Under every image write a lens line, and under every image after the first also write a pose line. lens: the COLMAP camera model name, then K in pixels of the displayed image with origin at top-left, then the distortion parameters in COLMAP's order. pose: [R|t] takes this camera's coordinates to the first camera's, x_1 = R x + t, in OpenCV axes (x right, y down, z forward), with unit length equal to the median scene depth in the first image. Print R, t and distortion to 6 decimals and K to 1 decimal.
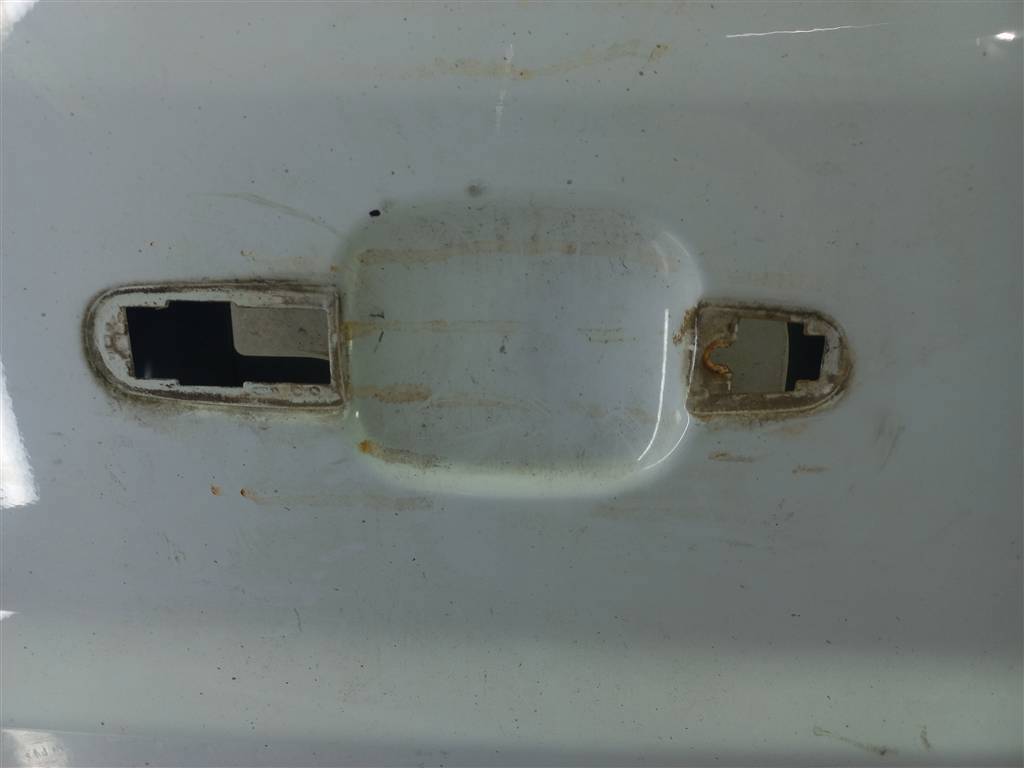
lens RADIAL K [[729.9, 0, 506.0], [0, 729.9, 381.1], [0, 0, 1]] dist [0.038891, -0.017099]
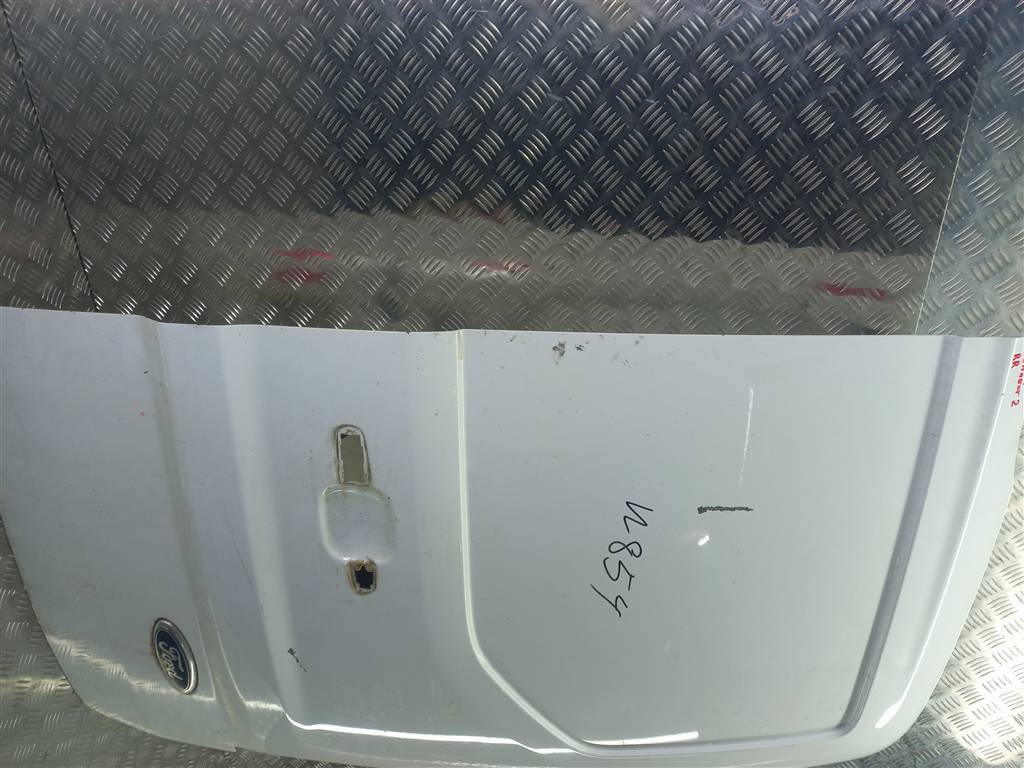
lens RADIAL K [[729.9, 0, 516.4], [0, 729.9, 377.8], [0, 0, 1]] dist [0.038891, -0.017099]
pose [[0.028373, 0.919740, 0.391501, -2.183092], [-0.985383, 0.091551, -0.143665, -0.372456], [-0.167977, -0.381702, 0.908893, -2.366652]]
